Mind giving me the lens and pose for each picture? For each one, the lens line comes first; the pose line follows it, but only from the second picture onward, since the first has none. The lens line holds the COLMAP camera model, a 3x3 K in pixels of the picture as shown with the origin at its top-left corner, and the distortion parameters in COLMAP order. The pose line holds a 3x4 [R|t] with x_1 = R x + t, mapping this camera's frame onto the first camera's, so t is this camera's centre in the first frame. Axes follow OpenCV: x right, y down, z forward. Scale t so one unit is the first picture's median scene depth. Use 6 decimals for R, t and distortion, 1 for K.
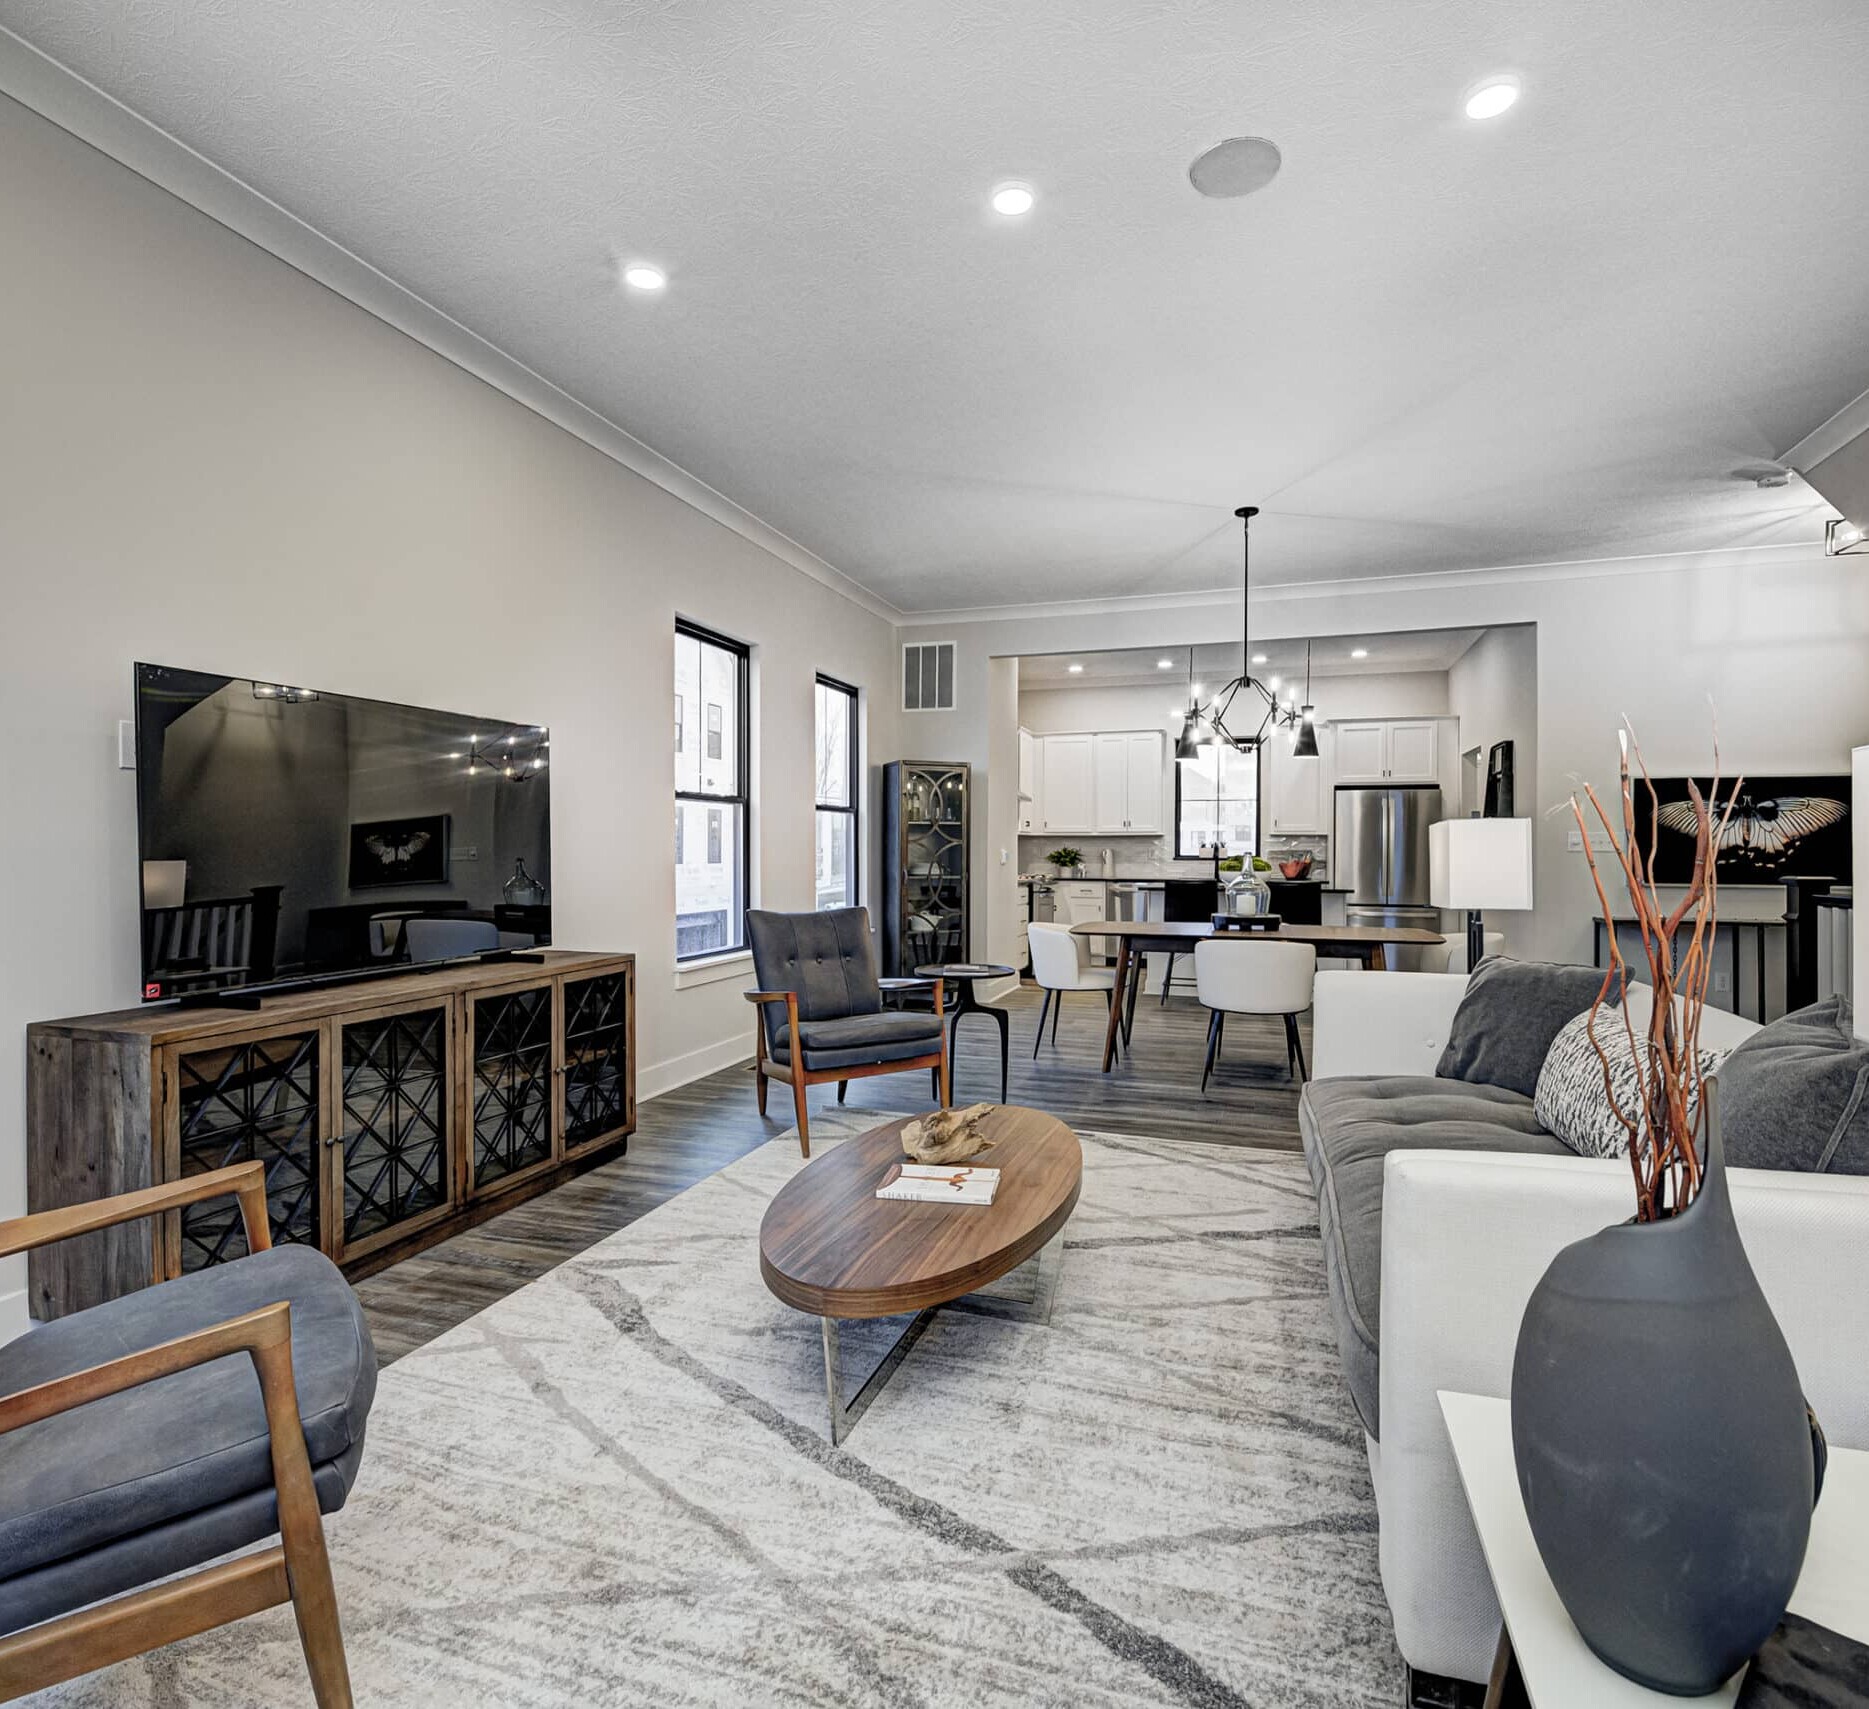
lens RADIAL K [[1001.1, 0, 936.0], [0, 1001.1, 854.3], [0, 0, 1]] dist [0.005884, -0.002360]
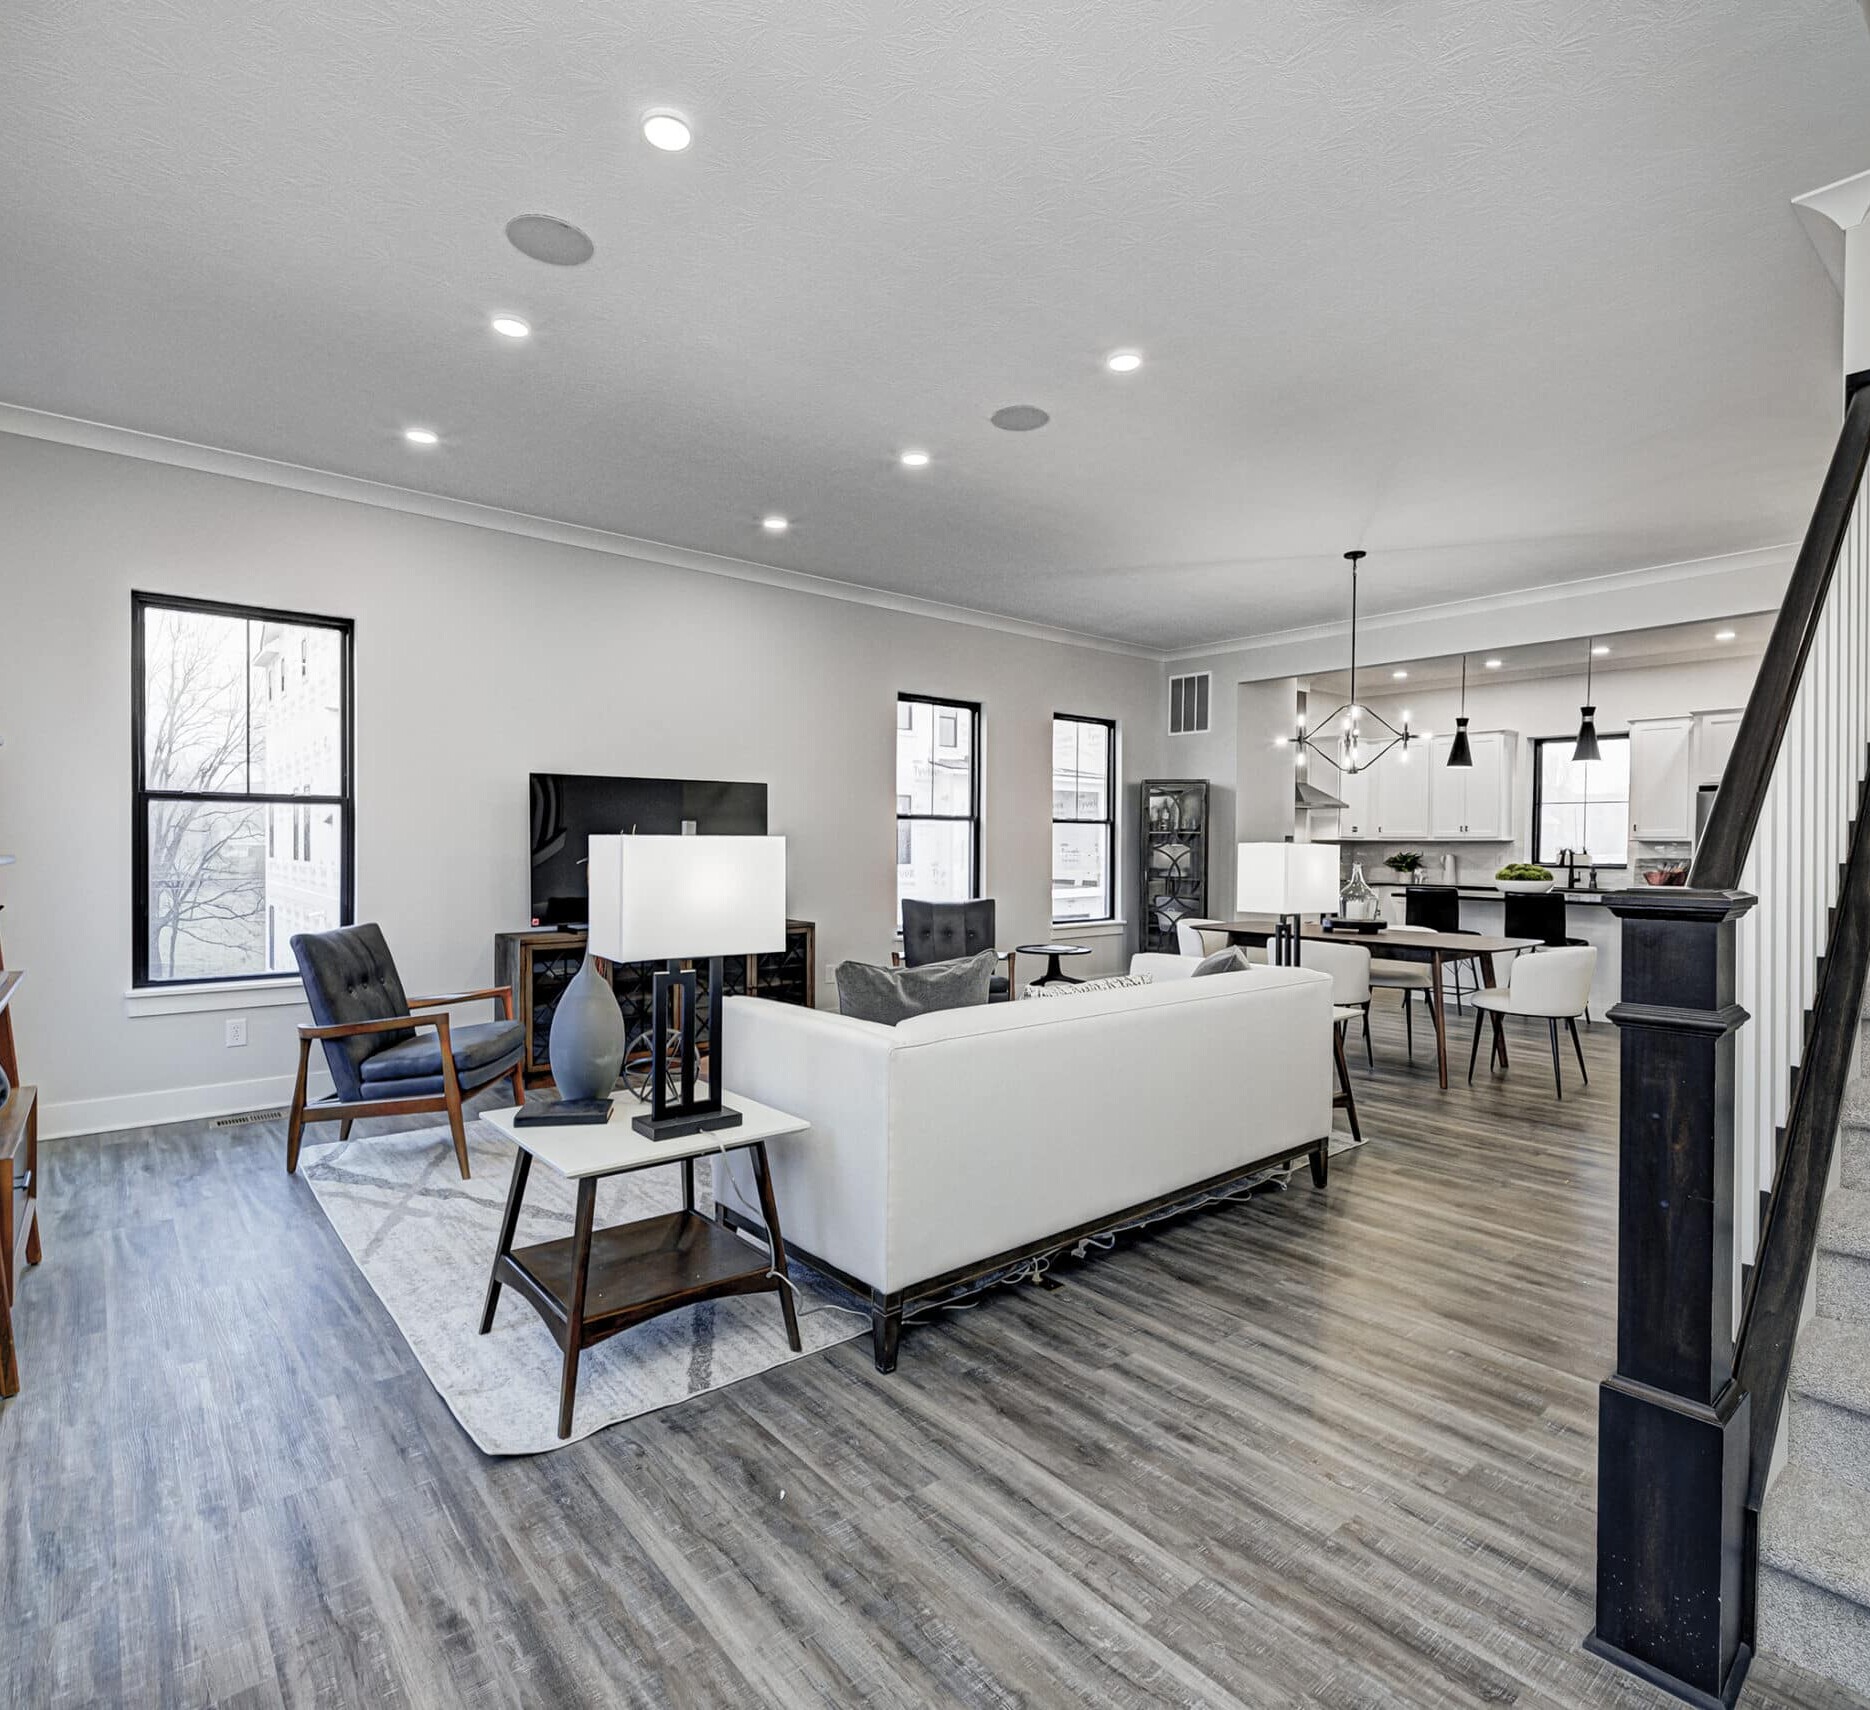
lens RADIAL K [[1001.7, 0, 940.7], [0, 1001.7, 849.0], [0, 0, 1]] dist [0.005884, -0.002360]
pose [[0.856291, 0.007962, -0.516433, 0.292021], [-0.008680, 0.999962, 0.001024, -0.008414], [0.516421, 0.003606, 0.856327, -0.108361]]
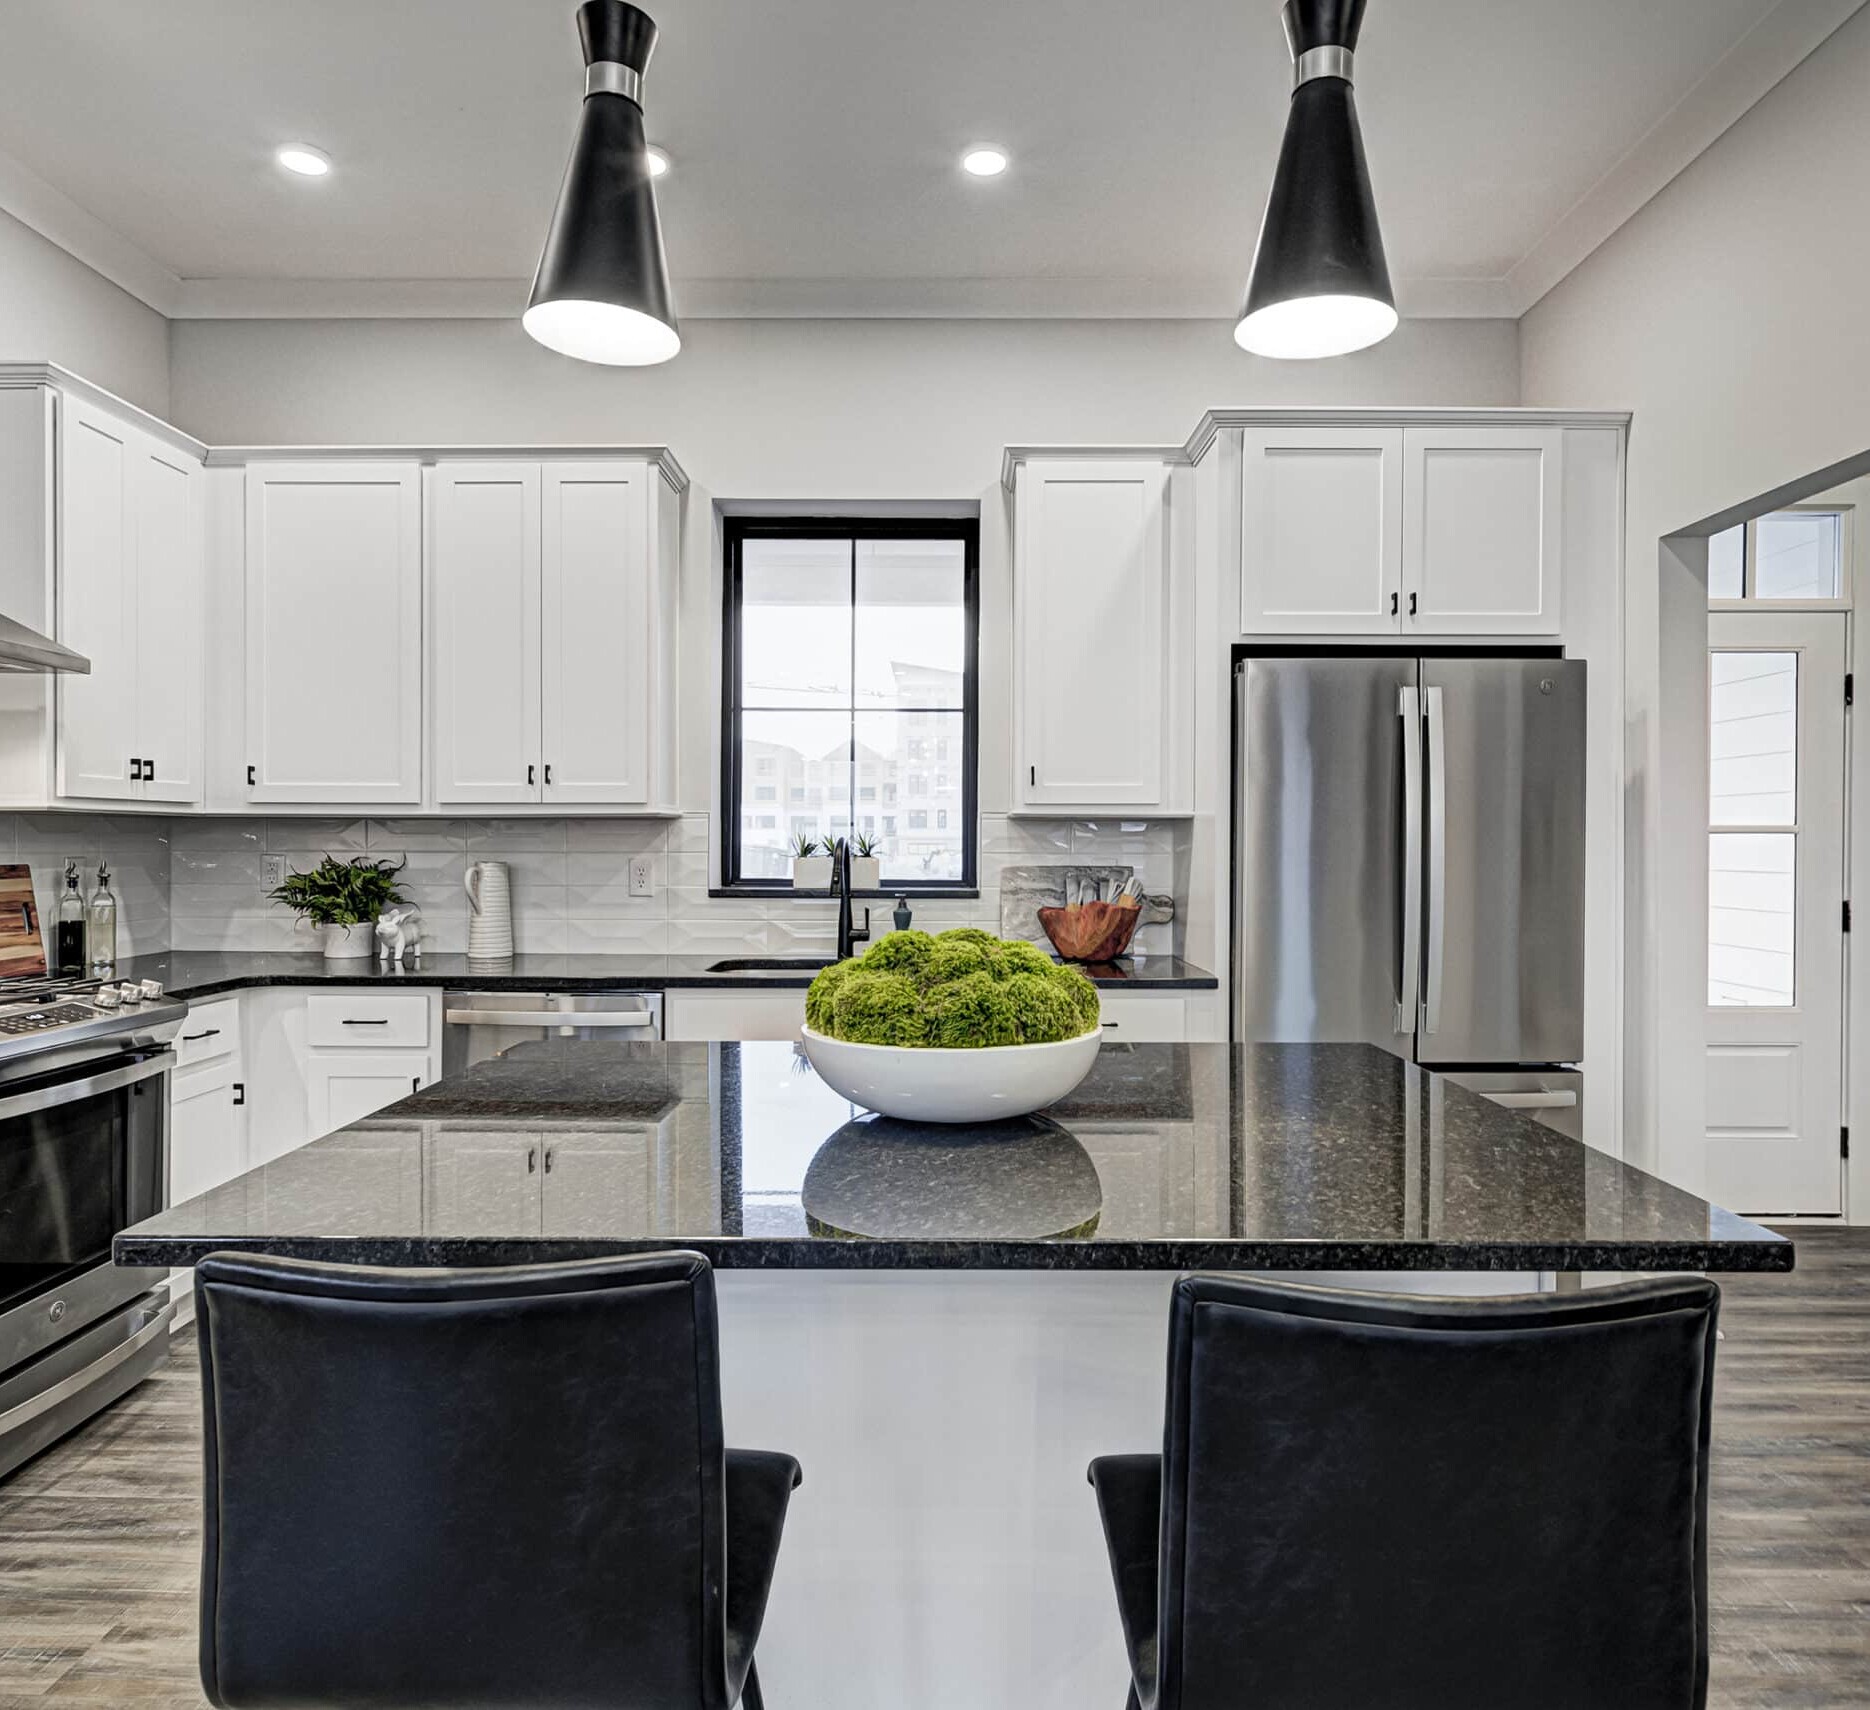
lens RADIAL K [[1229.3, 0, 934.3], [0, 1229.3, 851.2], [0, 0, 1]] dist [0.000543, 0.000016]
pose [[0.952006, -0.003552, 0.306059, 0.214386], [0.002079, 0.999985, 0.005138, -0.011350], [-0.306073, -0.004255, 0.951999, 0.711630]]
